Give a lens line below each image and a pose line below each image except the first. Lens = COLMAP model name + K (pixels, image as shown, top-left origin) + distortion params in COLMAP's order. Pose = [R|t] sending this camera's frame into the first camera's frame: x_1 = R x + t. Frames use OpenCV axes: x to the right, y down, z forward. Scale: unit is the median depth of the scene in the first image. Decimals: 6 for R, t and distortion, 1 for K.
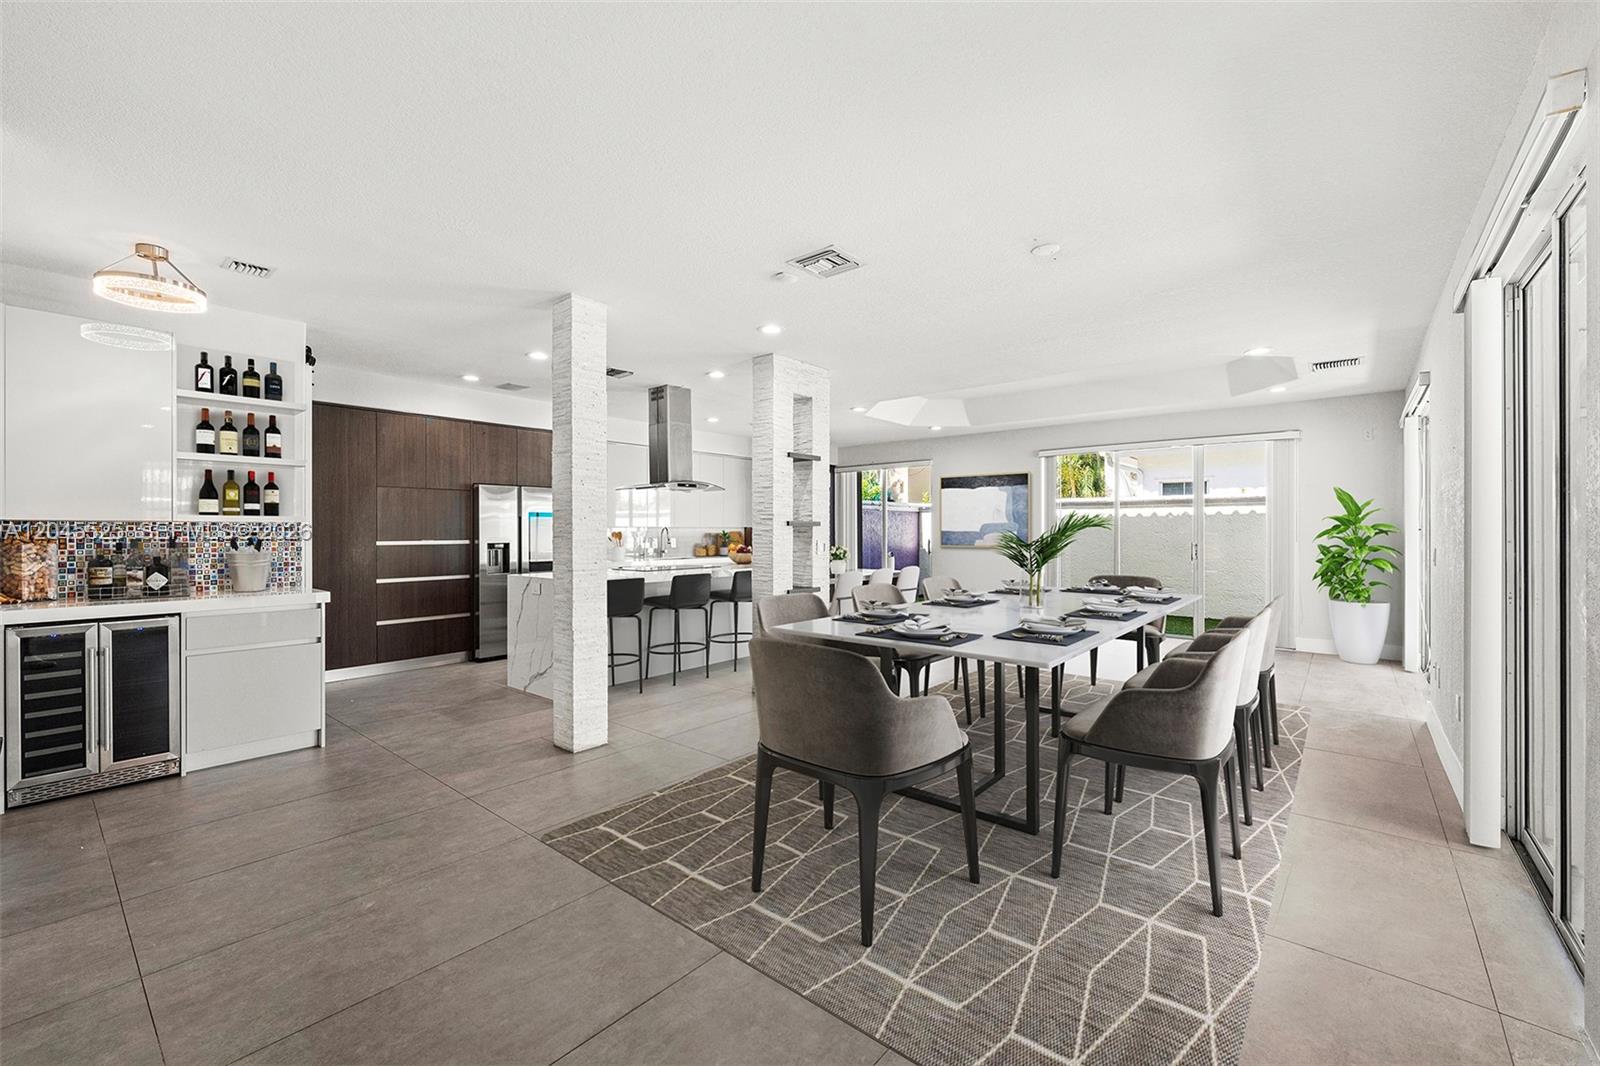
lens RADIAL K [[641.4, 0, 791.7], [0, 641.4, 529.4], [0, 0, 1]] dist [0.000379, -0.000053]
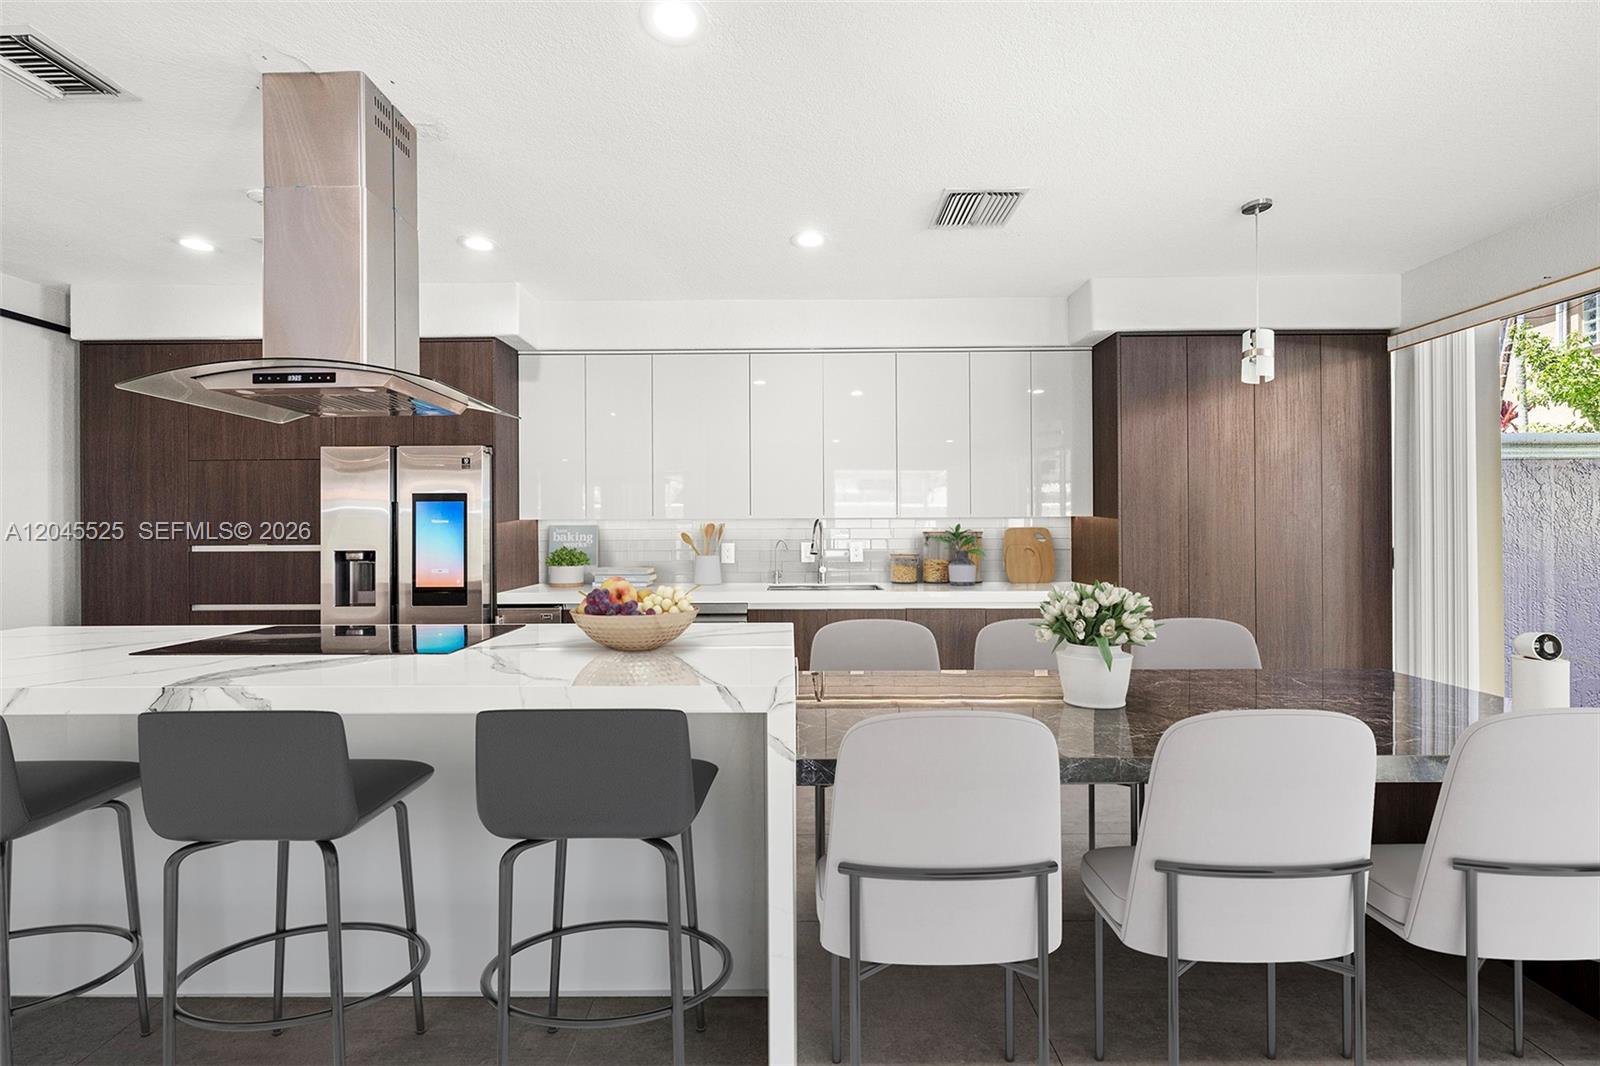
lens RADIAL K [[641.4, 0, 791.7], [0, 641.4, 529.4], [0, 0, 1]] dist [0.000379, -0.000053]
pose [[0.638109, 0.000371, -0.769946, 0.225118], [0.005804, 0.999969, 0.005292, 0.002494], [0.769924, -0.007846, 0.638087, 0.968799]]
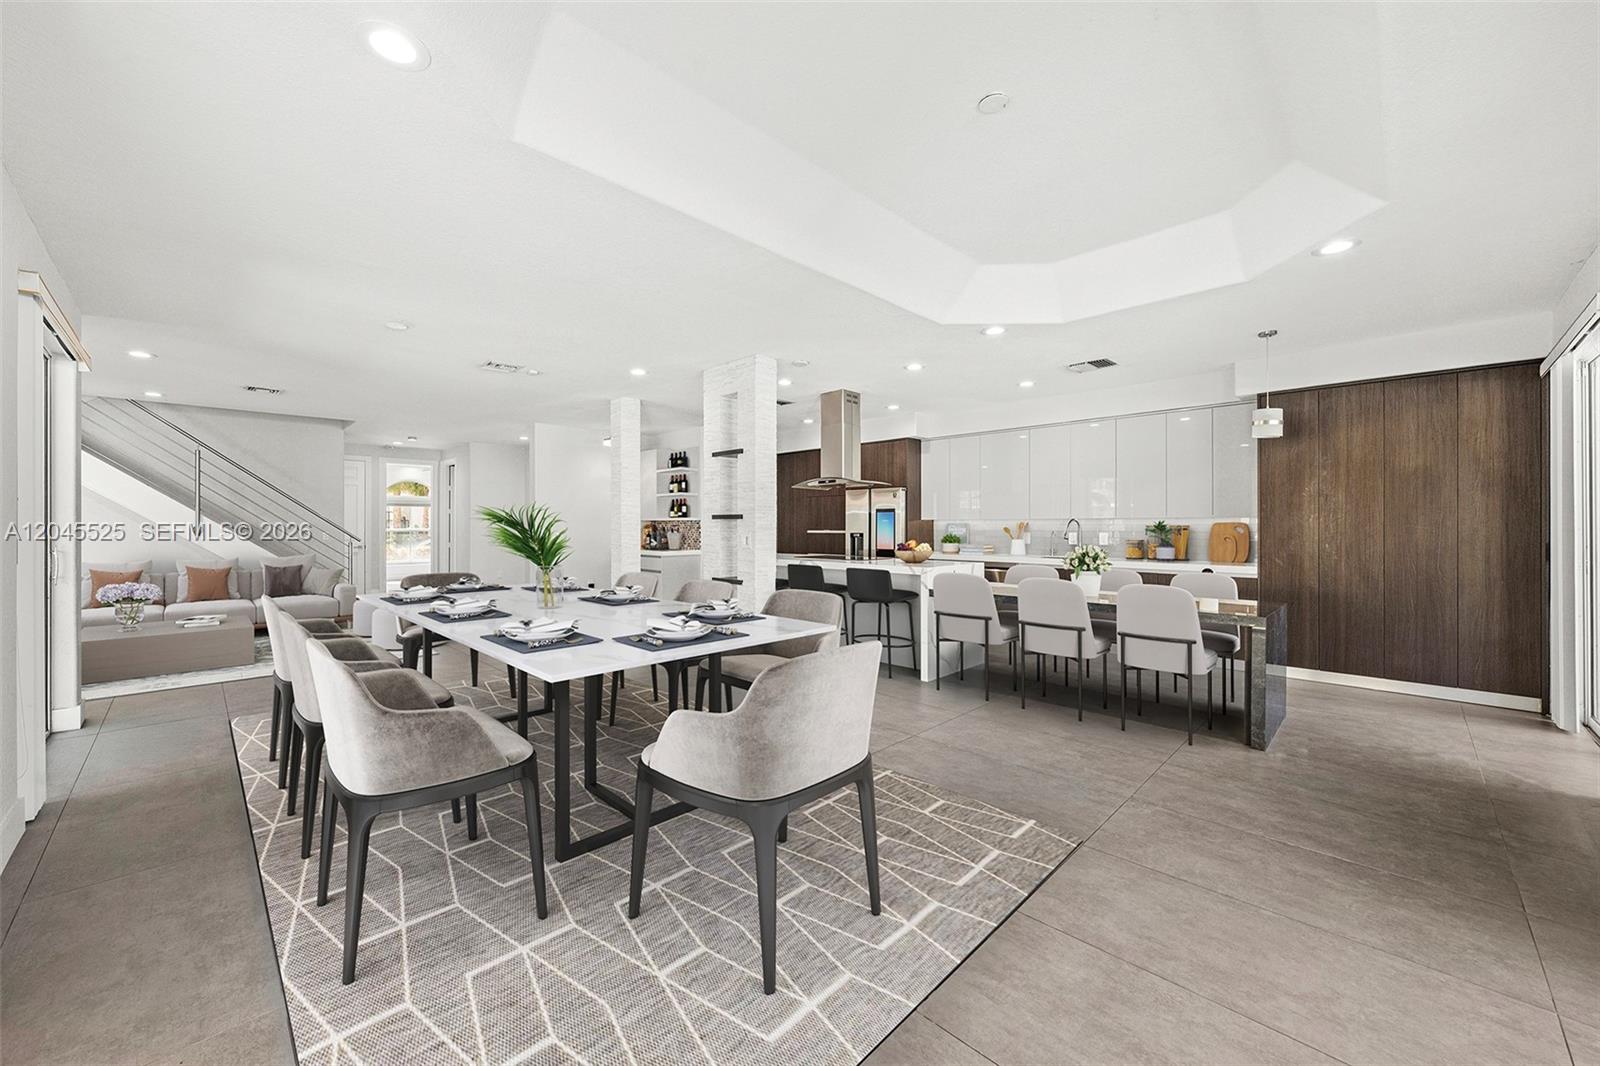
lens RADIAL K [[611.4, 0, 777.1], [0, 611.4, 526.0], [0, 0, 1]] dist [-0.000666, -0.000019]
pose [[-0.112157, 0.004013, -0.993682, 0.855565], [0.004306, 0.999984, 0.003553, 0.002148], [0.993681, -0.003880, -0.112173, 1.012366]]
